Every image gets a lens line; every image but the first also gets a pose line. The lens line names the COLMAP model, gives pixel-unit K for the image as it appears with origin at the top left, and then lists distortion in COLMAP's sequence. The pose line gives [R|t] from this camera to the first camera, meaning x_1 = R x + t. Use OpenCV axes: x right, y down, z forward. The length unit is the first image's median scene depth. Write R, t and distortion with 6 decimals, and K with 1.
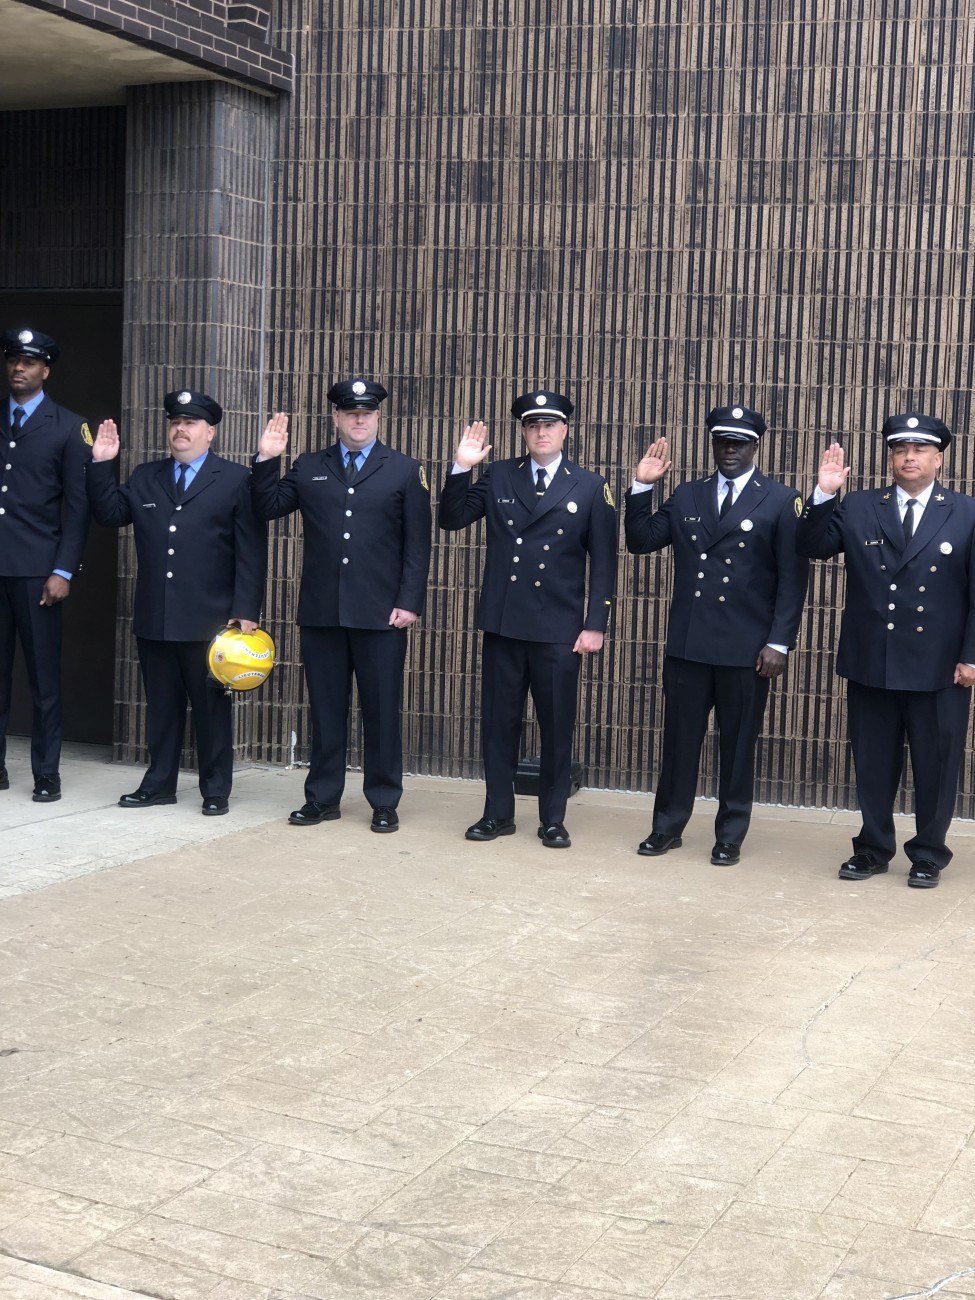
lens RADIAL K [[2165.8, 0, 487.5], [0, 2165.8, 650.0], [0, 0, 1]] dist [-0.040406, 1.263361]
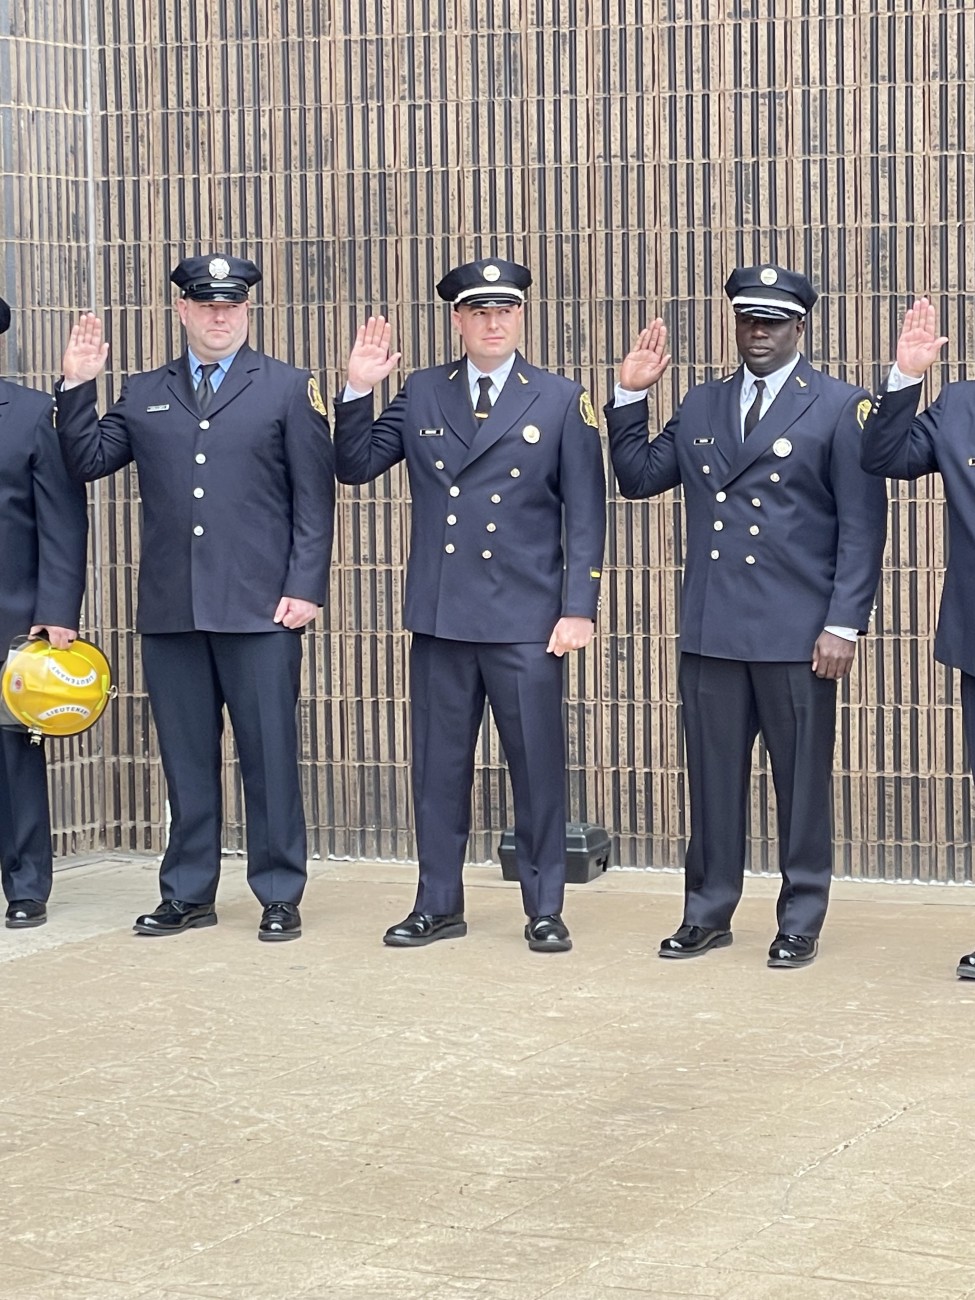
lens RADIAL K [[3830.4, 0, 487.5], [0, 3830.4, 650.0], [0, 0, 1]] dist [0.204507, -0.400261]
pose [[0.997192, -0.044595, -0.060153, 0.080189], [0.043909, 0.998955, -0.012677, 0.012307], [0.060656, 0.010000, 0.998109, -0.139320]]
